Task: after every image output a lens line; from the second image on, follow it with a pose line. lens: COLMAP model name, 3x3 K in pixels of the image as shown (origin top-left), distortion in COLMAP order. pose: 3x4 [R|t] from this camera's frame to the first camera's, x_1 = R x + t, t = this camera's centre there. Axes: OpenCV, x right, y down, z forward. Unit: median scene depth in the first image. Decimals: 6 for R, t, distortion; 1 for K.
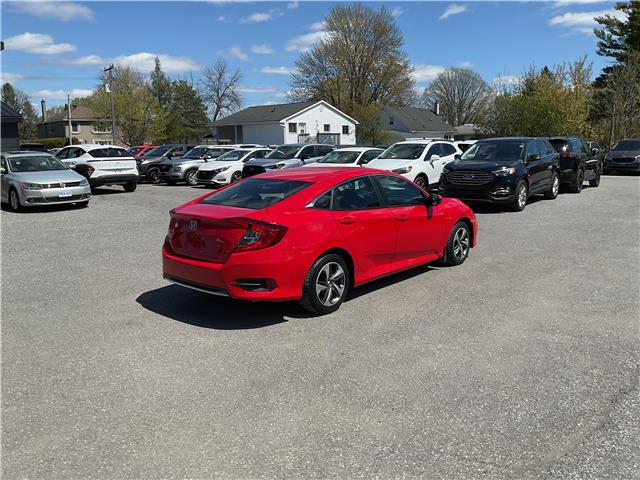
lens RADIAL K [[535.0, 0, 320.4], [0, 535.0, 242.4], [0, 0, 1]] dist [0.019435, -0.024092]
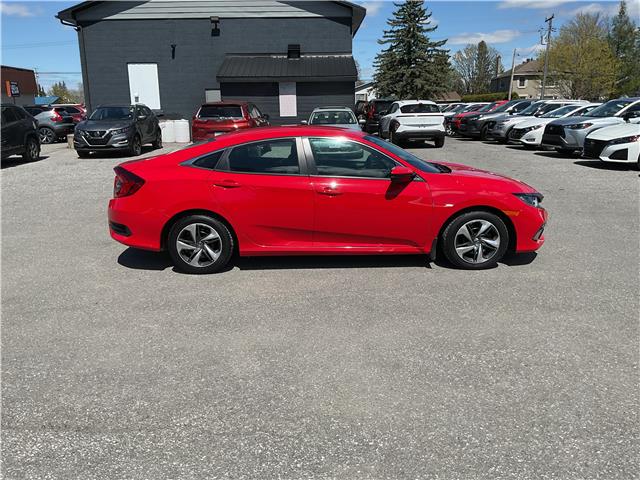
lens RADIAL K [[526.8, 0, 319.4], [0, 526.8, 243.0], [0, 0, 1]] dist [0.062910, -0.119131]
pose [[0.662816, 0.191202, -0.723959, 0.272398], [-0.129163, 0.981551, 0.140979, -0.029138], [0.737558, 0.000066, 0.675284, 0.153864]]
